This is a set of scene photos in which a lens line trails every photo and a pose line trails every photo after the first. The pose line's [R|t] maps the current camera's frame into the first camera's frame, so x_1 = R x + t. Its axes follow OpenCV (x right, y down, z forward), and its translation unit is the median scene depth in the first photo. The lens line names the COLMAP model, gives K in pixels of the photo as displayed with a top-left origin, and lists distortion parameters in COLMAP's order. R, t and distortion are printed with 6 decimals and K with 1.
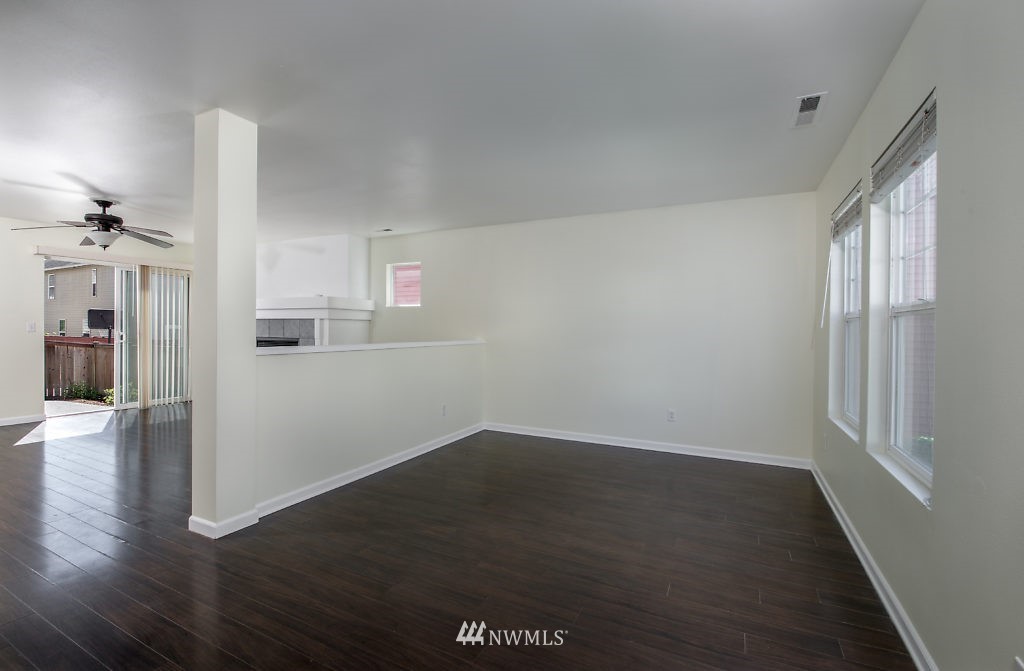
lens RADIAL K [[441.0, 0, 508.9], [0, 441.0, 330.2], [0, 0, 1]] dist [0.008690, -0.000040]
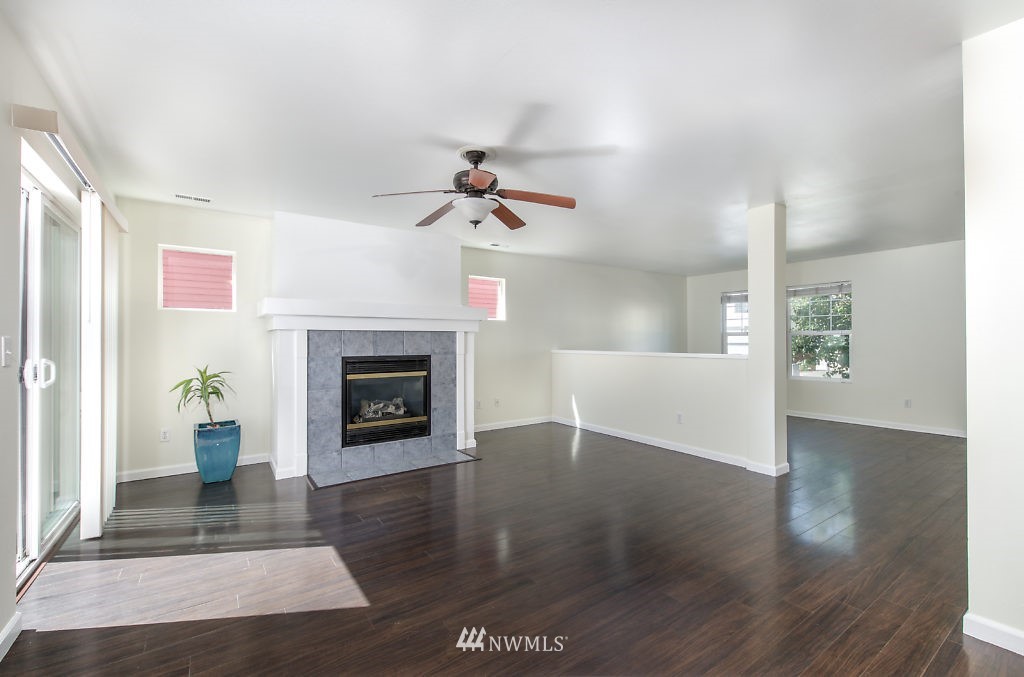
lens RADIAL K [[441.0, 0, 516.2], [0, 441.0, 340.0], [0, 0, 1]] dist [0.000771, -0.000241]
pose [[0.467801, -0.001300, 0.883833, -1.100317], [0.010597, 0.999935, -0.004138, -0.004556], [-0.883771, 0.011302, 0.467784, 0.475307]]
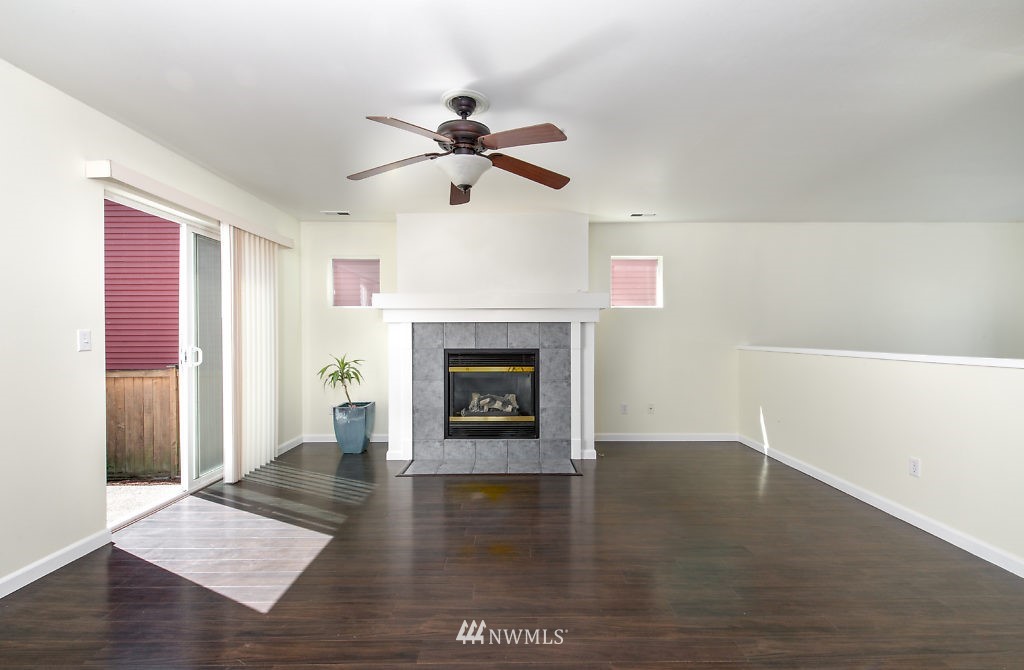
lens RADIAL K [[441.0, 0, 513.6], [0, 441.0, 337.2], [0, 0, 1]] dist [0.008690, -0.000040]
pose [[0.894626, -0.006686, 0.446765, -0.823895], [0.008475, 0.999962, -0.002007, -0.000043], [-0.446735, 0.005582, 0.894649, 0.363799]]
